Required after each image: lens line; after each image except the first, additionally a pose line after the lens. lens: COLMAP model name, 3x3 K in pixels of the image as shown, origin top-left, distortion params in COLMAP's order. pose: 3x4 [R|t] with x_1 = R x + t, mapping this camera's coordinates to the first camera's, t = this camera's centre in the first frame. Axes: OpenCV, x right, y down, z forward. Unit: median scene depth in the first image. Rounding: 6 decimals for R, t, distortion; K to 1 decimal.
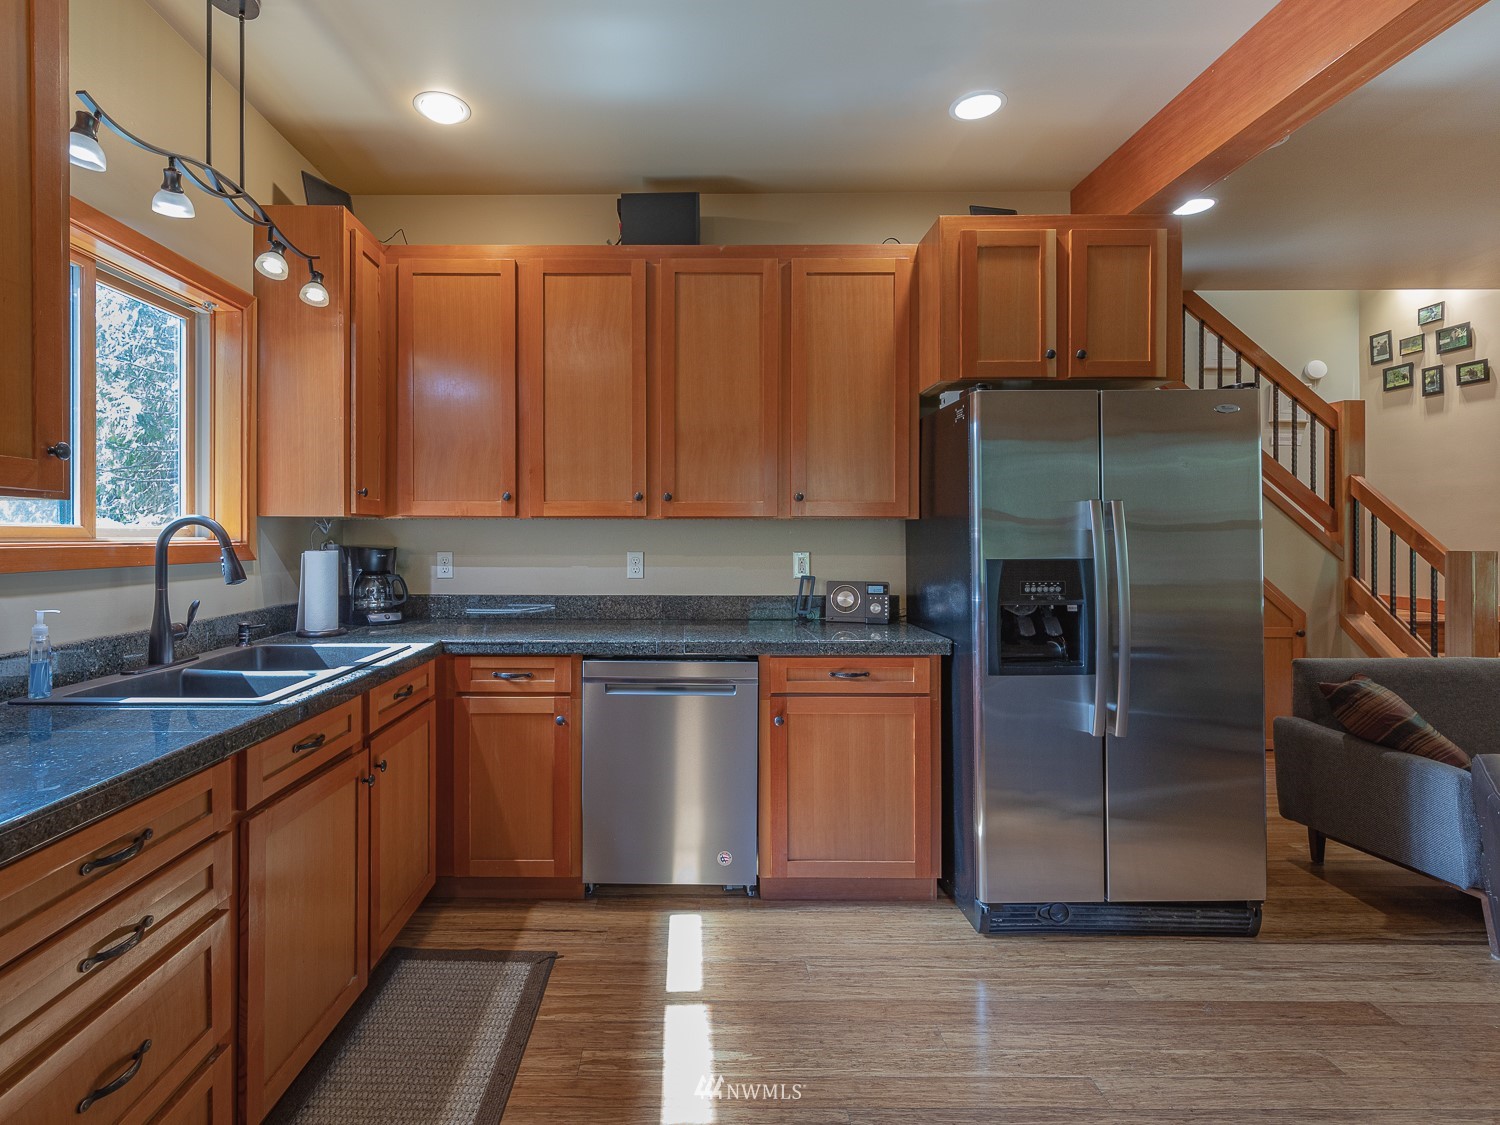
lens RADIAL K [[719.7, 0, 748.7], [0, 719.7, 535.1], [0, 0, 1]] dist [0.002534, -0.000265]
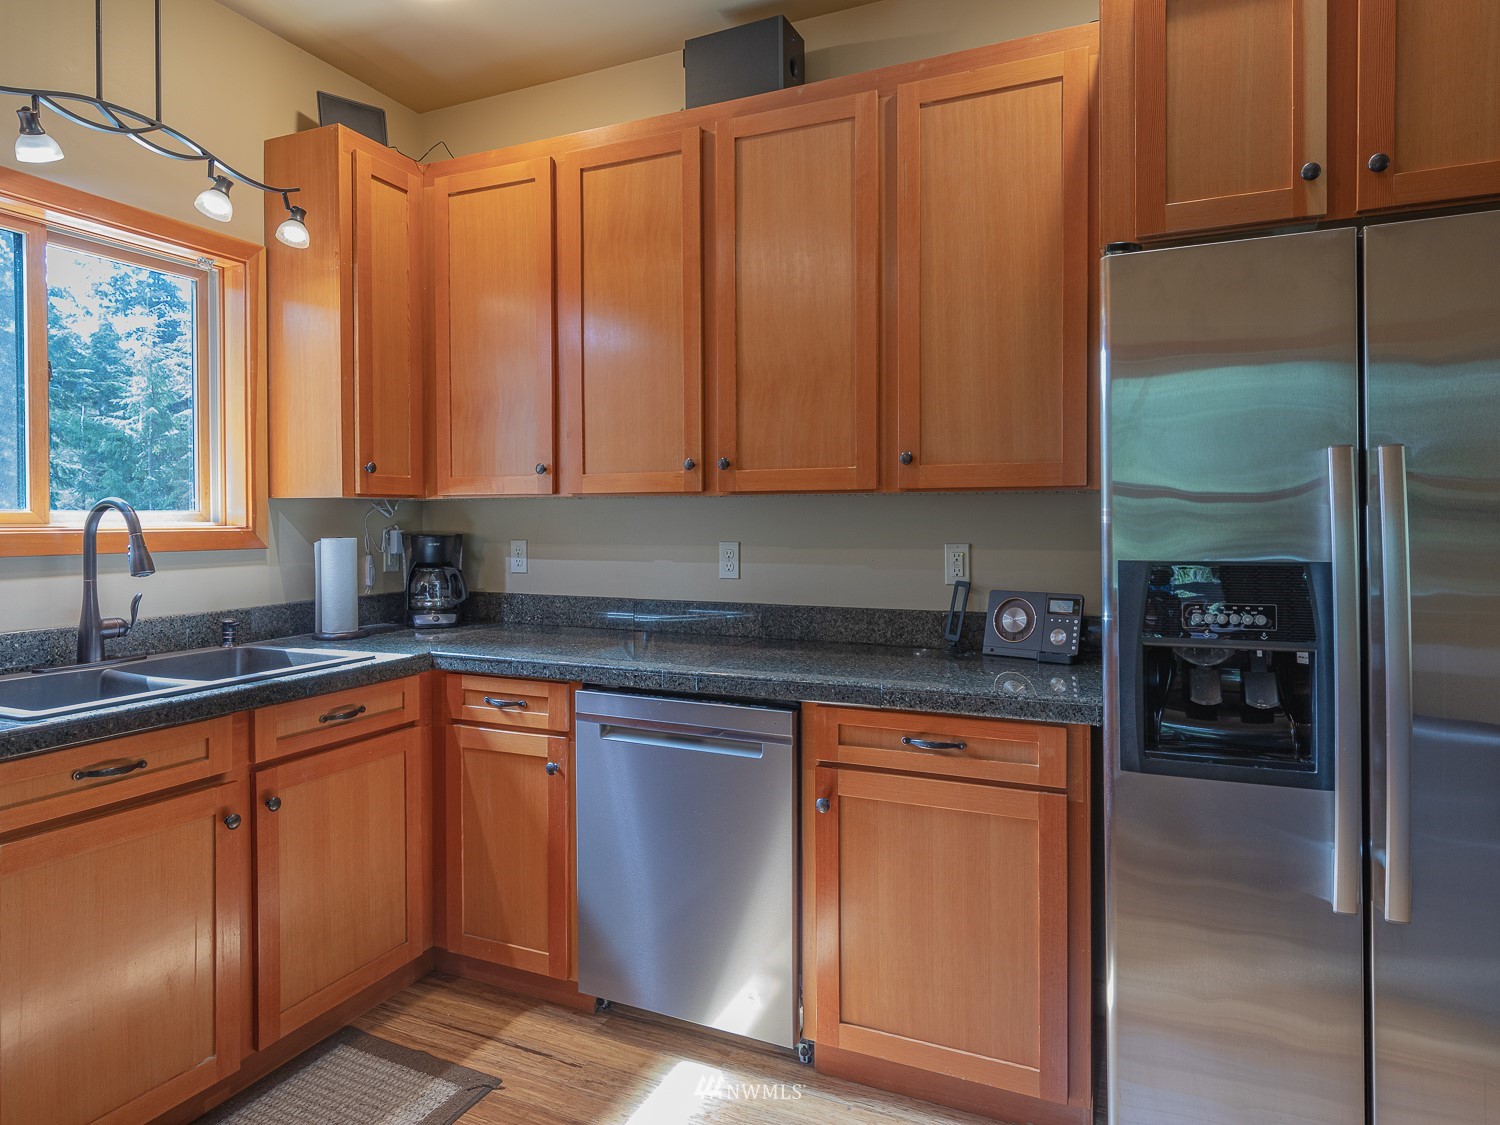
lens RADIAL K [[952.2, 0, 744.1], [0, 952.2, 530.0], [0, 0, 1]] dist [0.002566, 0.001274]
pose [[0.911418, 0.001908, -0.411478, 0.320475], [0.003441, 0.999919, 0.012257, 0.000128], [0.411468, -0.012587, 0.911337, 0.187297]]
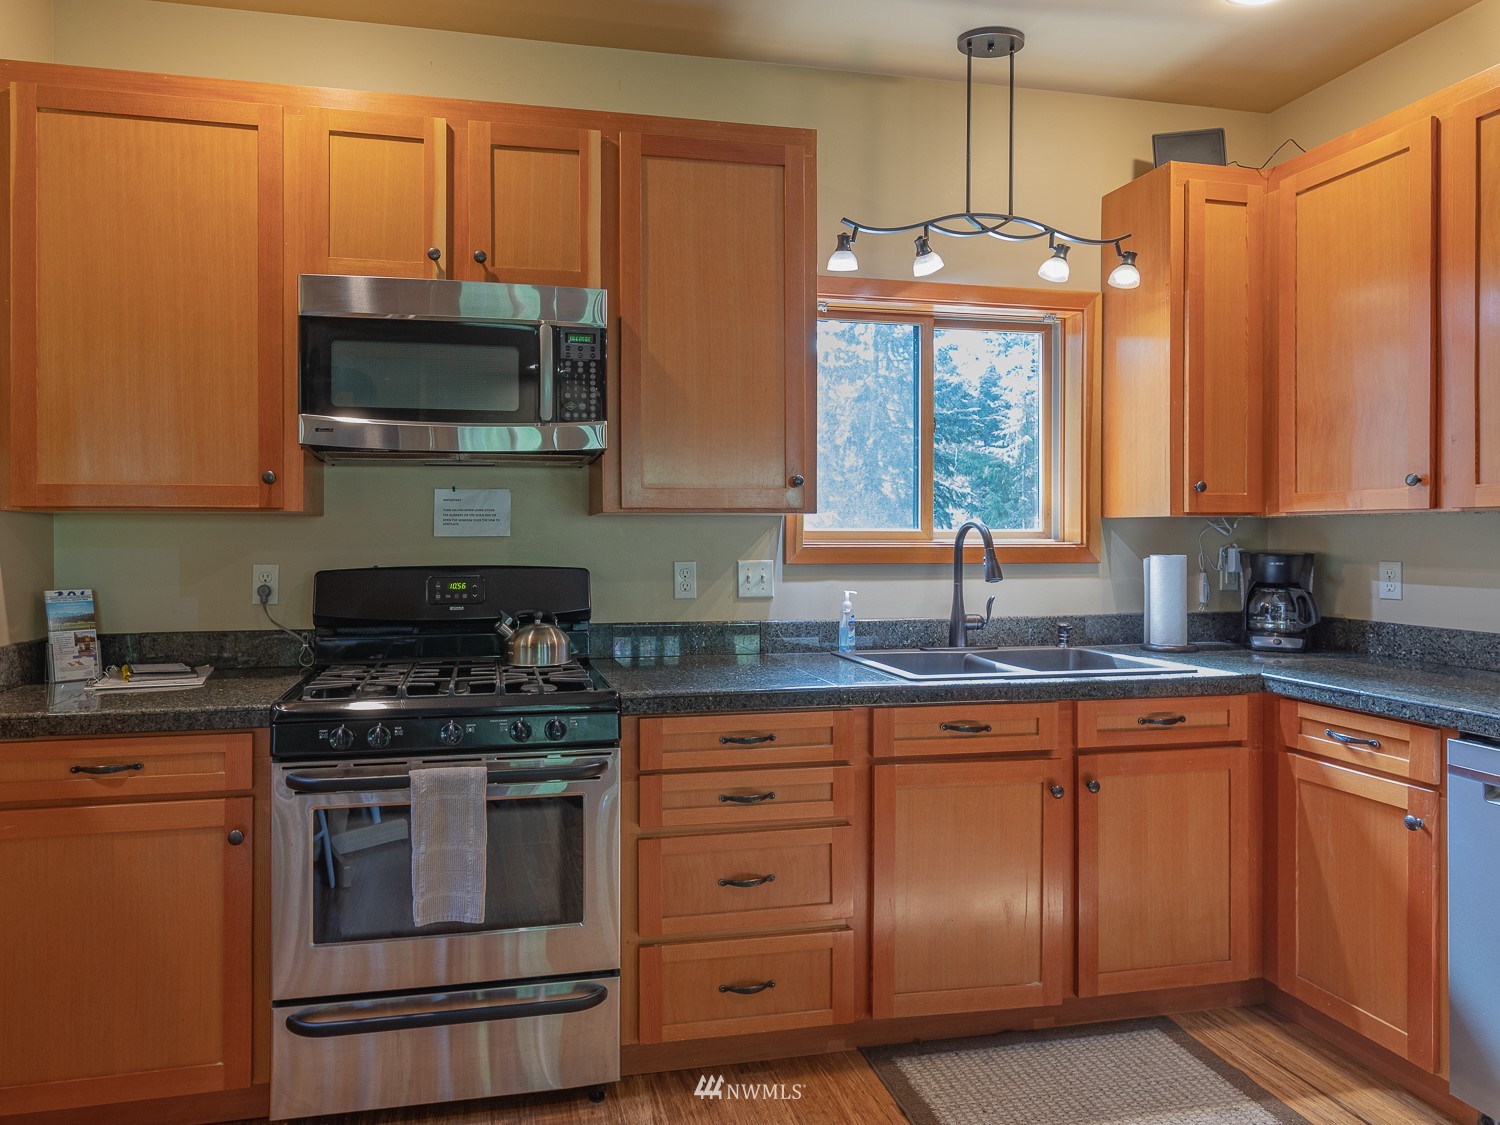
lens RADIAL K [[919.8, 0, 638.9], [0, 919.8, 539.5], [0, 0, 1]] dist [0.003731, -0.000055]
pose [[0.194439, 0.003319, -0.980909, 0.415219], [-0.000258, 0.999994, 0.003332, -0.001135], [0.980915, -0.000395, 0.194439, 0.151066]]
